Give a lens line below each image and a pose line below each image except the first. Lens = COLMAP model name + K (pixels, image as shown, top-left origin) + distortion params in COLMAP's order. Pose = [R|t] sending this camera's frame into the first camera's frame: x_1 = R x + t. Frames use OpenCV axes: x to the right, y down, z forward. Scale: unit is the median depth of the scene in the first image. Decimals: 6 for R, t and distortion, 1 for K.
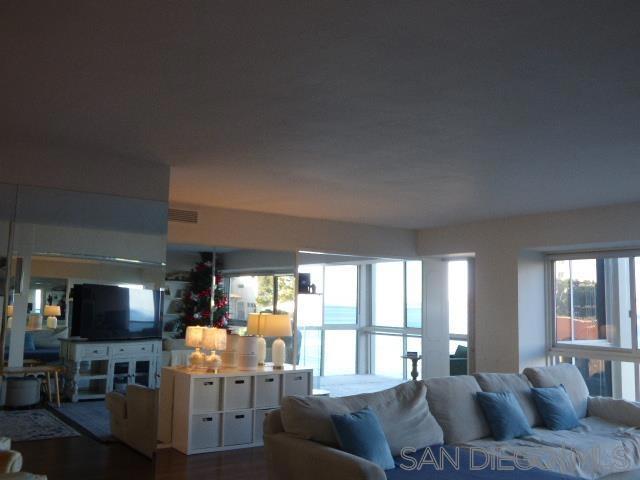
lens RADIAL K [[625.5, 0, 289.9], [0, 625.5, 238.9], [0, 0, 1]] dist [-0.039997, -0.012059]
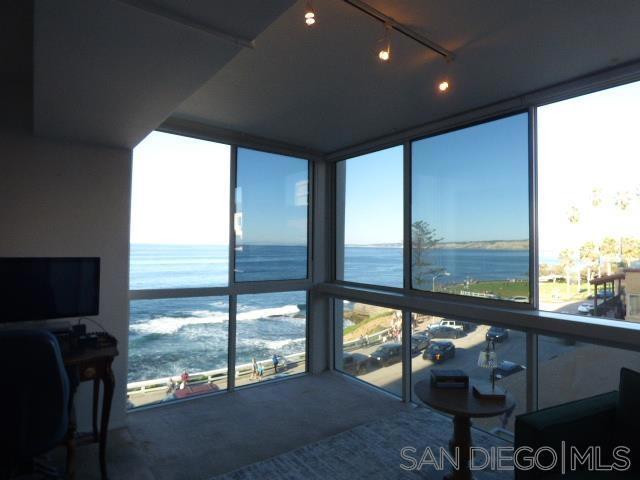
lens RADIAL K [[388.2, 0, 323.1], [0, 388.2, 240.3], [0, 0, 1]] dist [-0.015848, -0.000258]
pose [[0.996580, -0.007966, 0.082244, 0.223537], [0.000277, 0.995659, 0.093077, 0.177815], [-0.082628, -0.092736, 0.992256, 1.628538]]
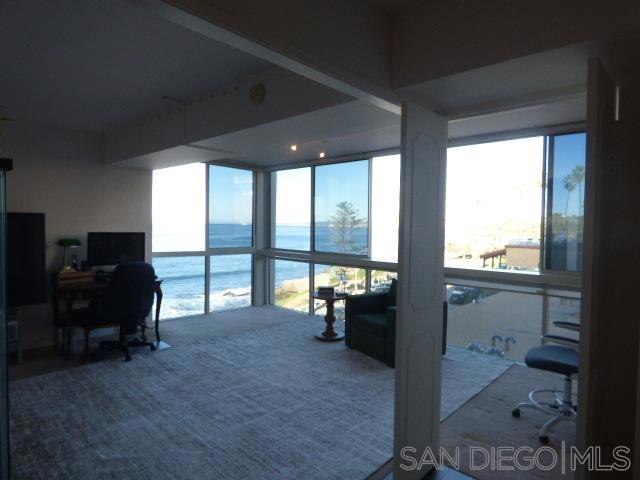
lens RADIAL K [[388.2, 0, 323.1], [0, 388.2, 240.3], [0, 0, 1]] dist [-0.015848, -0.000258]
pose [[0.965040, -0.014866, 0.261682, 0.151325], [-0.024193, 0.989076, 0.145411, 0.123027], [-0.260984, -0.146658, 0.954138, 1.172739]]
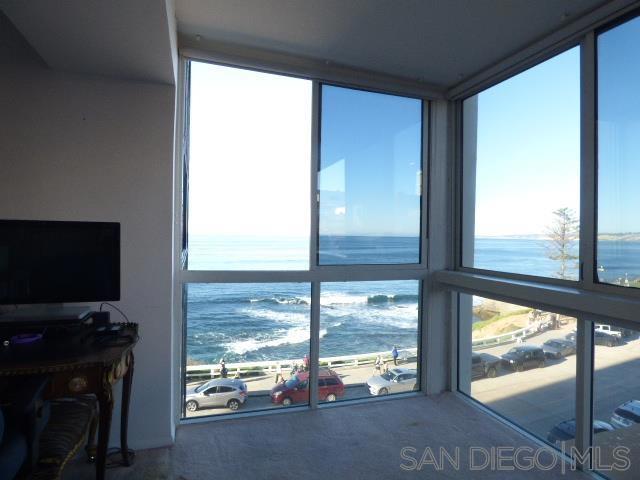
lens RADIAL K [[383.8, 0, 320.0], [0, 383.8, 240.0], [0, 0, 1]] dist [-0.019551, 0.002459]
pose [[0.971432, -0.004946, -0.237268, 0.246461], [0.031821, 0.993469, 0.109572, 0.226002], [0.235177, -0.113992, 0.965245, 1.825104]]
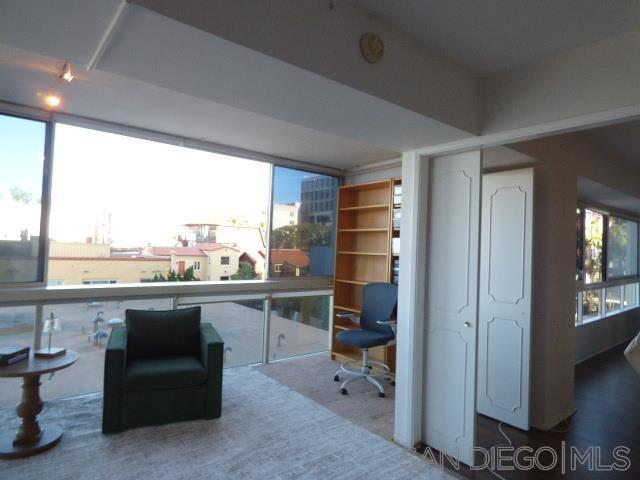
lens RADIAL K [[388.2, 0, 323.1], [0, 388.2, 240.3], [0, 0, 1]] dist [-0.015848, -0.000258]
pose [[-0.137050, -0.003665, 0.990557, -0.113427], [-0.143006, 0.989591, -0.016124, 0.187899], [-0.980187, -0.143865, -0.136148, 1.742922]]
